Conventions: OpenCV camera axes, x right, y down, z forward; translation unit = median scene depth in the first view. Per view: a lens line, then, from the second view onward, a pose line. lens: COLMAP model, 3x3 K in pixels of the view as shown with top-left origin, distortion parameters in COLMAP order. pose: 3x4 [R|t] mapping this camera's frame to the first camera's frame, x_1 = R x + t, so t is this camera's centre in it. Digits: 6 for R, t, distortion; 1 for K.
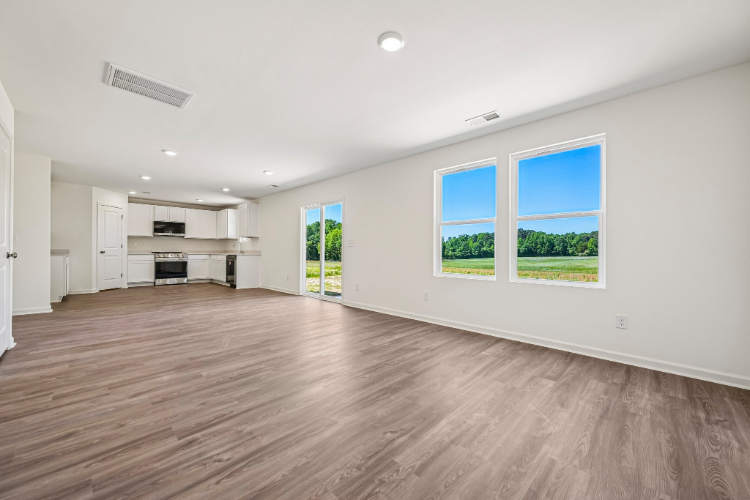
lens RADIAL K [[294.0, 0, 375.0], [0, 294.0, 250.0], [0, 0, 1]] dist [-0.001665, 0.000049]
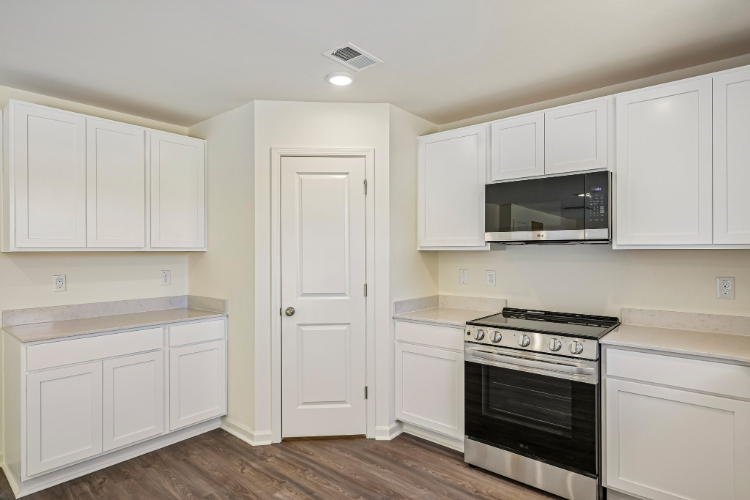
lens RADIAL K [[406.3, 0, 375.0], [0, 406.3, 250.0], [0, 0, 1]] dist [-0.002303, 0.000375]
pose [[0.071912, -0.011912, -0.997340, -0.422262], [0.010427, 0.999883, -0.011190, -0.041794], [0.997357, -0.009594, 0.072027, 0.881114]]
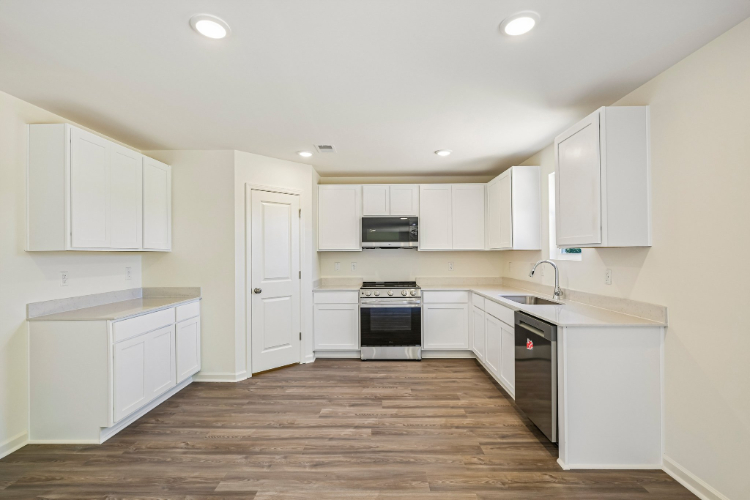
lens RADIAL K [[347.8, 0, 375.0], [0, 347.8, 250.0], [0, 0, 1]] dist [-0.000396, -0.000182]
pose [[0.688382, -0.019362, -0.725090, -0.334187], [0.014898, 0.999810, -0.012554, -0.039279], [0.725195, -0.002161, 0.688540, 0.630487]]
